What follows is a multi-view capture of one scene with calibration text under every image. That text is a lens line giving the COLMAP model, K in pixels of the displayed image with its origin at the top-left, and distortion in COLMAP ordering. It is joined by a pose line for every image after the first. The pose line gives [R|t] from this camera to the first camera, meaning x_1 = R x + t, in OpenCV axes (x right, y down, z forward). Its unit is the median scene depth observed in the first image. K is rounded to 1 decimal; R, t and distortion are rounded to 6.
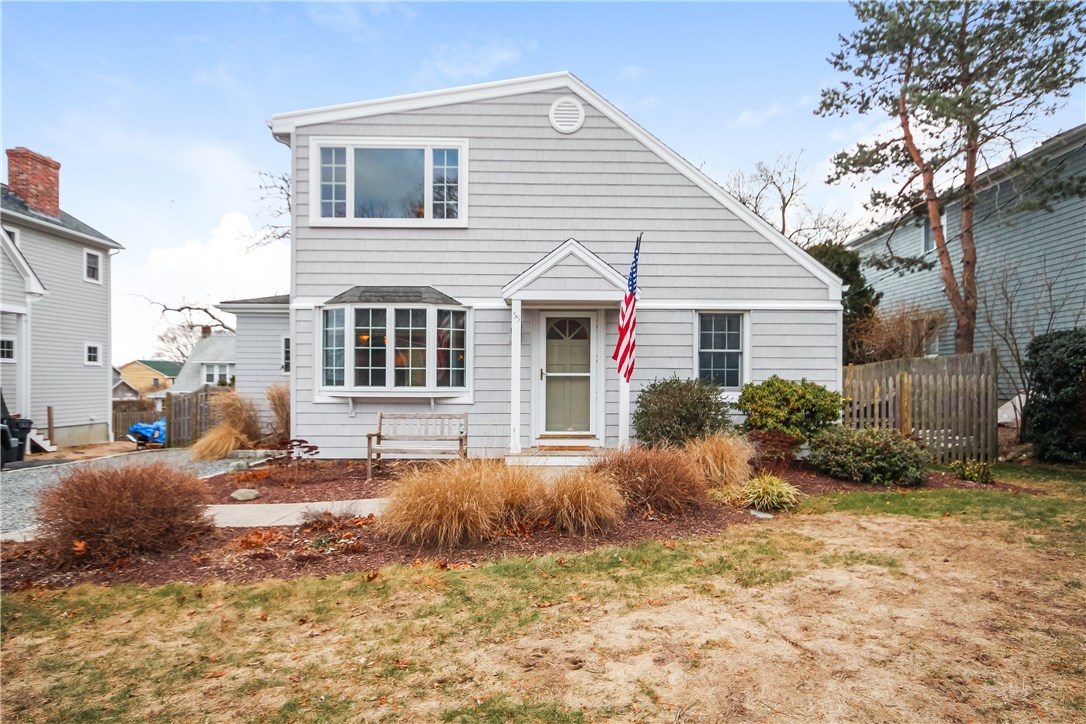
lens RADIAL K [[657.0, 0, 546.3], [0, 657.0, 379.0], [0, 0, 1]] dist [0.006418, 0.004942]
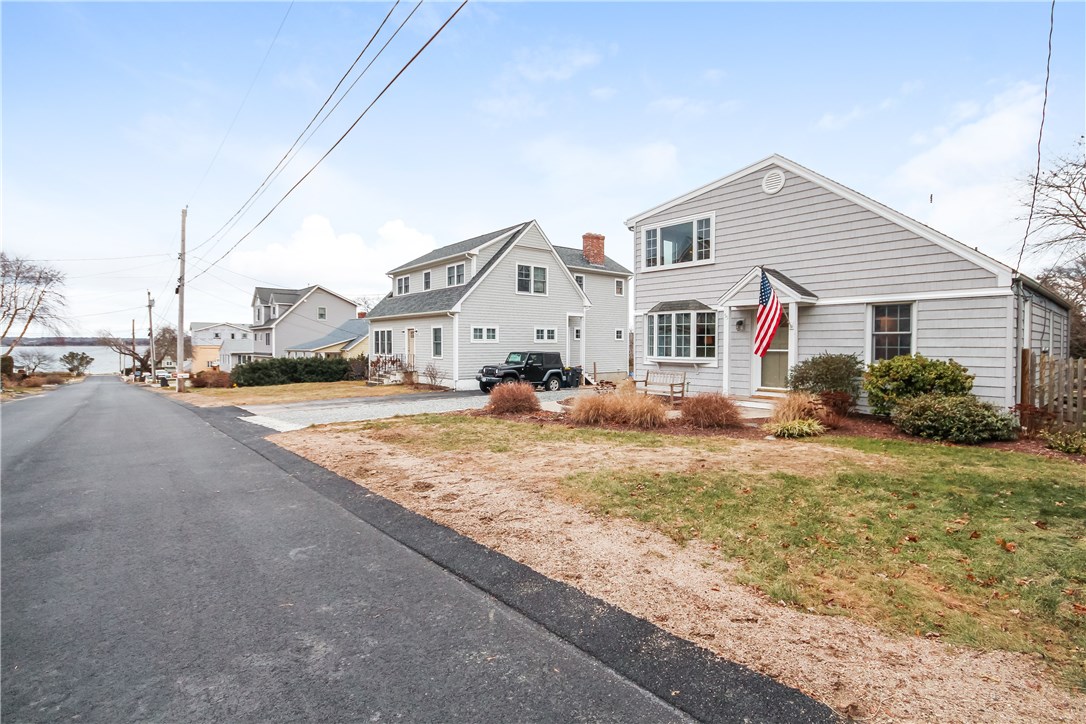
lens RADIAL K [[516.7, 0, 550.1], [0, 516.7, 345.1], [0, 0, 1]] dist [0.000871, -0.000390]
pose [[0.640978, -0.000200, -0.767560, 0.627979], [0.002744, 0.999994, 0.002031, -0.023527], [0.767555, -0.003408, 0.640974, -0.177949]]
